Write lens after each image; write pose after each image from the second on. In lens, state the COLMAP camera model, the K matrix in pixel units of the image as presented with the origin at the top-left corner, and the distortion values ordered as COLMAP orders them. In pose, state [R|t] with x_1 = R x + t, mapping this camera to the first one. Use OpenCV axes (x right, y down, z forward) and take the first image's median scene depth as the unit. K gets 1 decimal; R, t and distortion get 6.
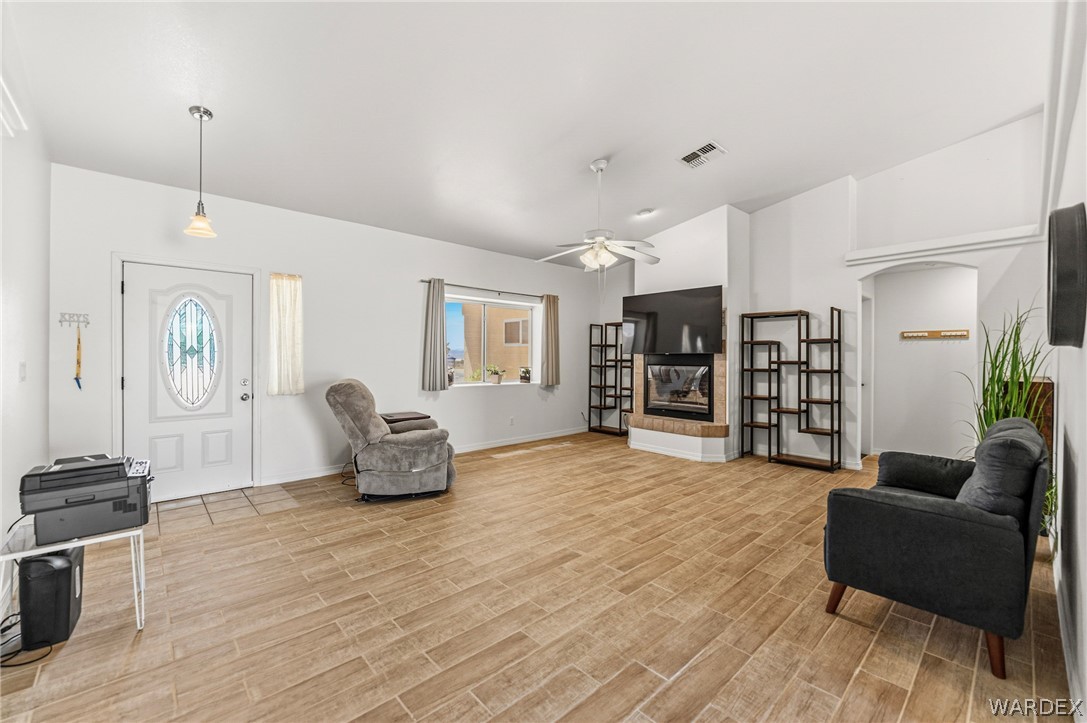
lens RADIAL K [[443.3, 0, 537.5], [0, 443.3, 352.2], [0, 0, 1]] dist [-0.001116, 0.000047]
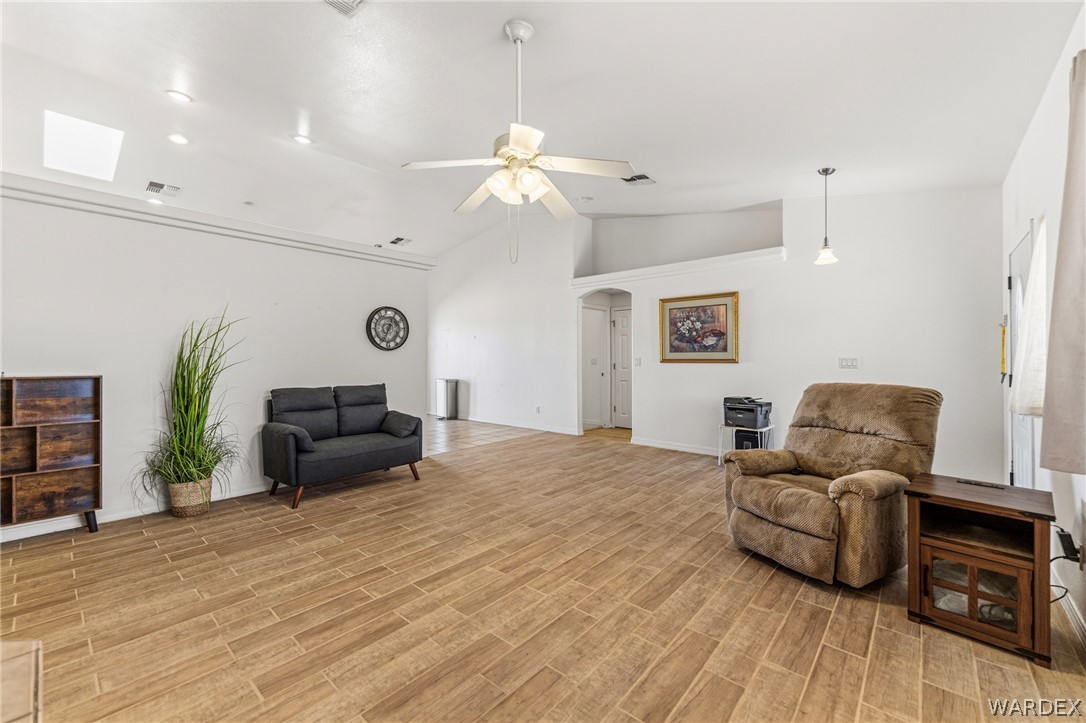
lens RADIAL K [[436.4, 0, 532.8], [0, 436.4, 360.7], [0, 0, 1]] dist [-0.000126, 0.000109]
pose [[-0.995010, -0.001821, -0.099754, 0.196780], [-0.001658, 0.999997, -0.001711, 0.028132], [0.099757, -0.001537, -0.995011, 1.767300]]
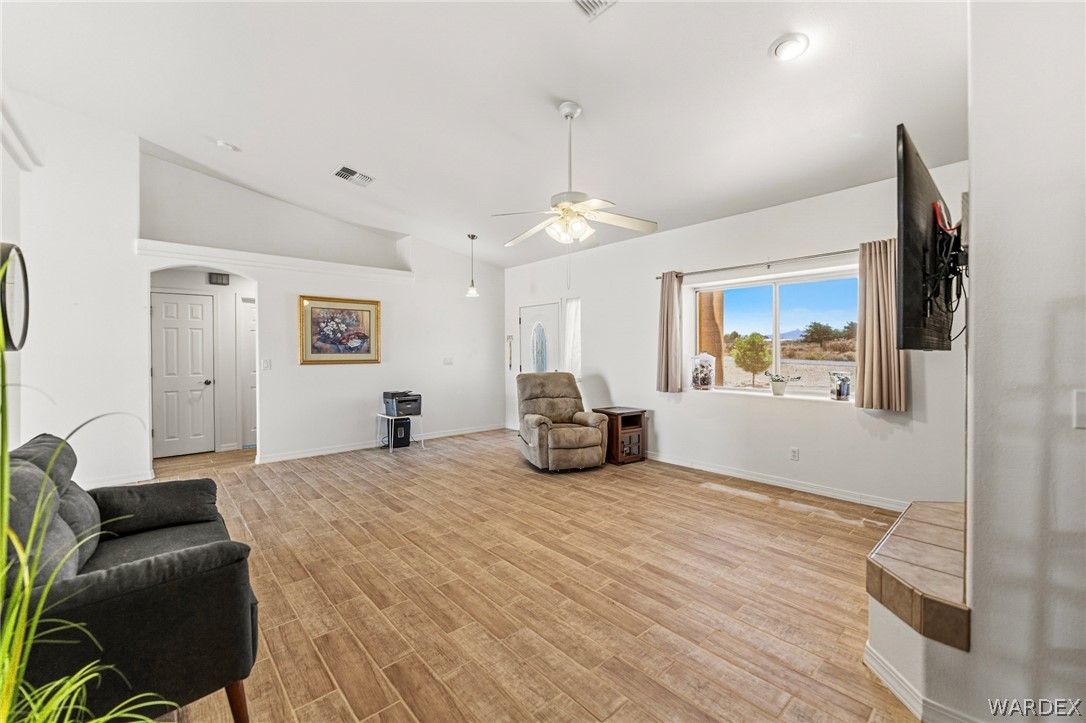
lens RADIAL K [[442.9, 0, 537.0], [0, 442.9, 352.2], [0, 0, 1]] dist [-0.001116, 0.000047]
pose [[-0.017276, -0.003534, -0.999845, 1.015769], [0.011223, 0.999930, -0.003728, 0.004956], [0.999788, -0.011286, -0.017235, 1.062848]]
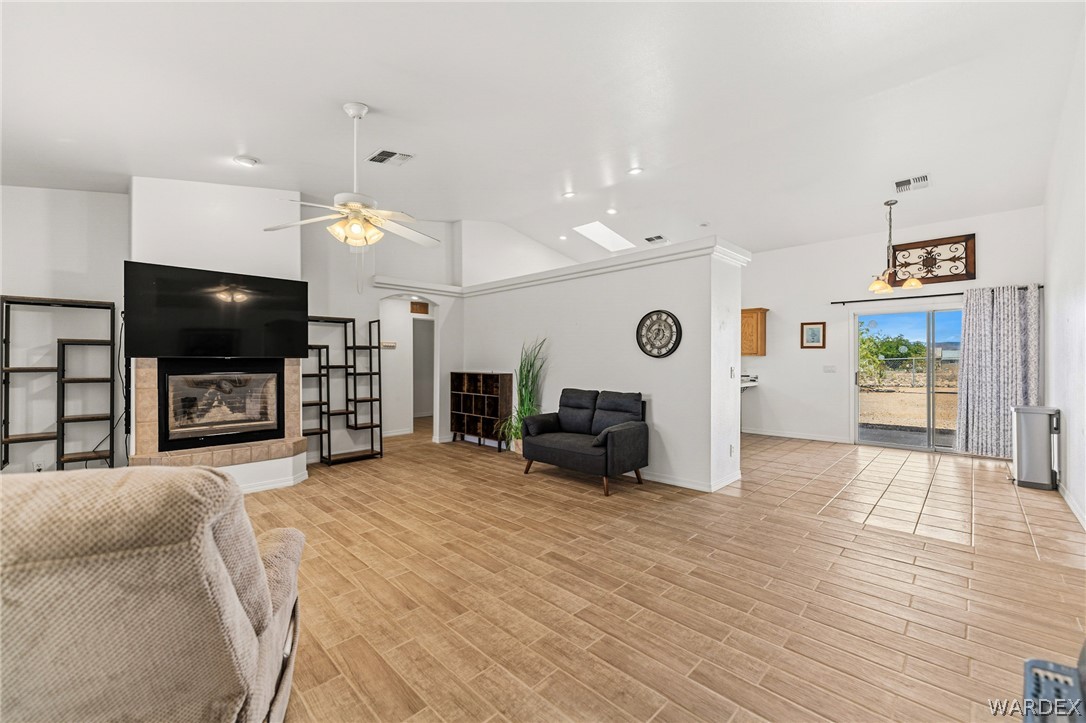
lens RADIAL K [[437.0, 0, 540.2], [0, 437.0, 359.6], [0, 0, 1]] dist [-0.000389, -0.000070]
pose [[-0.051716, -0.000276, 0.998662, -0.694002], [-0.007838, 0.999969, -0.000130, 0.003846], [-0.998631, -0.007834, -0.051717, 0.808298]]
